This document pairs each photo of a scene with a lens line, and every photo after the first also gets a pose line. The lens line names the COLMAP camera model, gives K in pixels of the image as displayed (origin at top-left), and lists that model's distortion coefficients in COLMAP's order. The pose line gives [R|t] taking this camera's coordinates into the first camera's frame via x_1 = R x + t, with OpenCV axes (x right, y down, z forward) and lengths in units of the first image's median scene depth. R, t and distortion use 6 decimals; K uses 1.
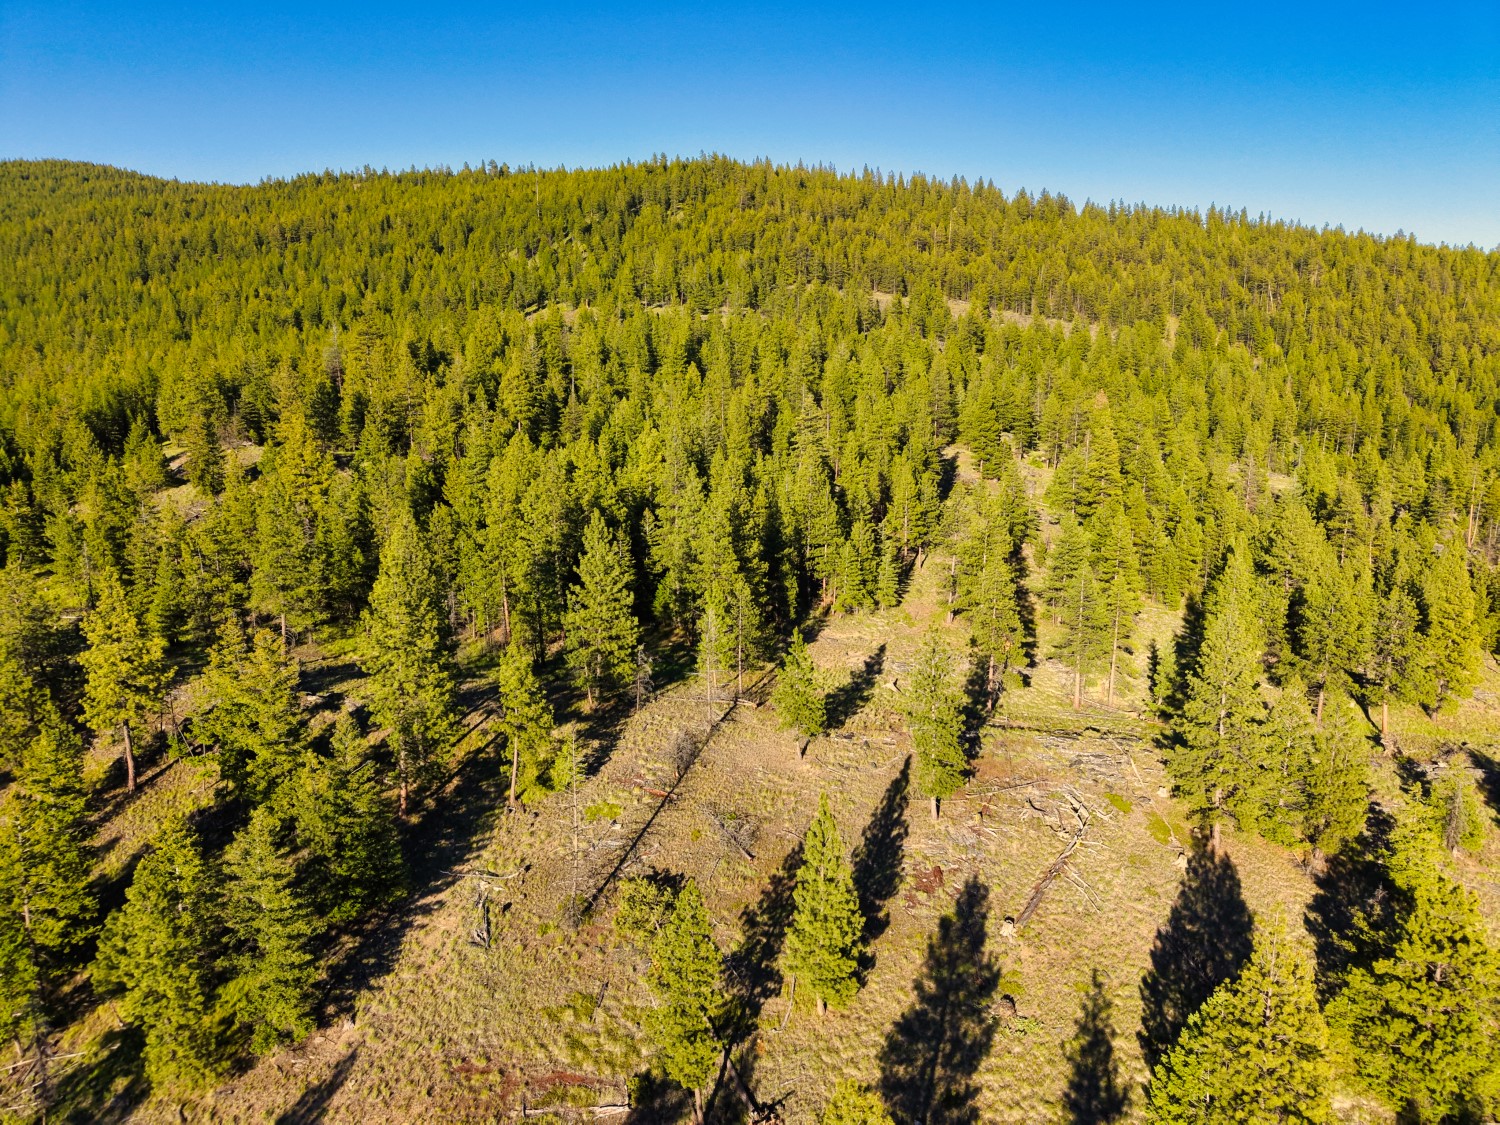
lens RADIAL K [[1009.0, 0, 752.0], [0, 1009.0, 557.9], [0, 0, 1]] dist [0.021589, -0.018819]
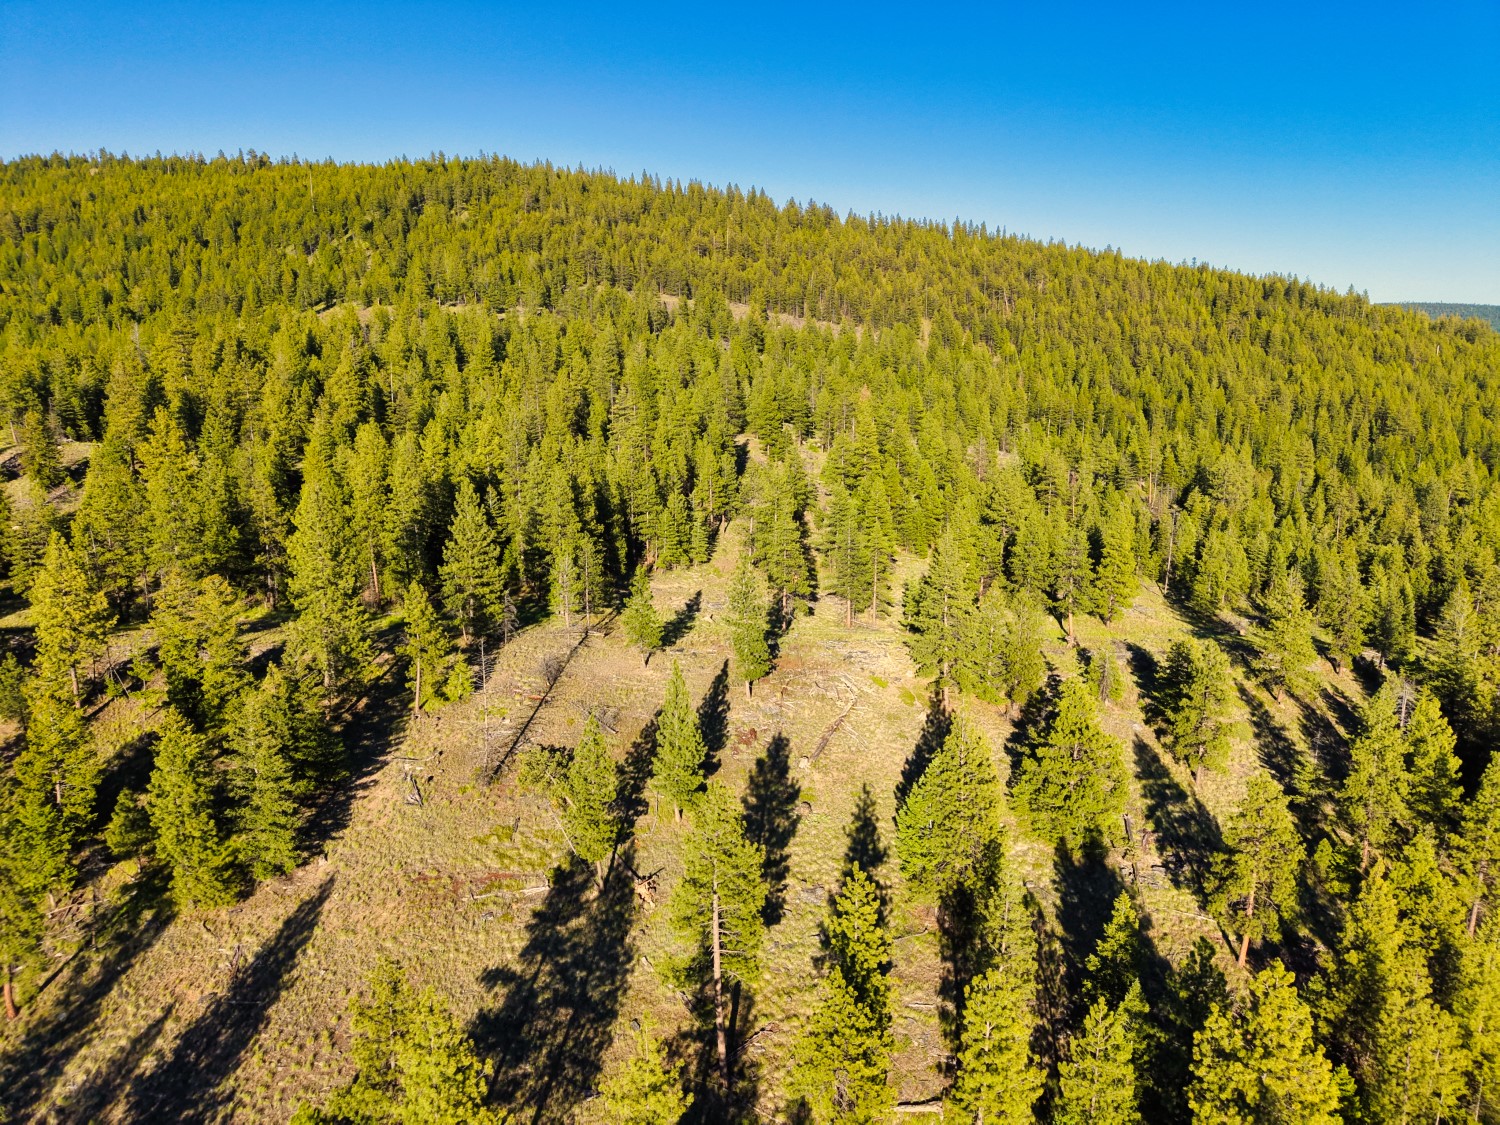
lens RADIAL K [[1009.0, 0, 751.6], [0, 1009.0, 558.7], [0, 0, 1]] dist [0.021589, -0.018819]
pose [[0.977798, -0.042795, 0.205131, -0.066077], [0.042370, 0.999081, 0.006470, 0.051126], [-0.205220, 0.002365, 0.978713, -0.250167]]
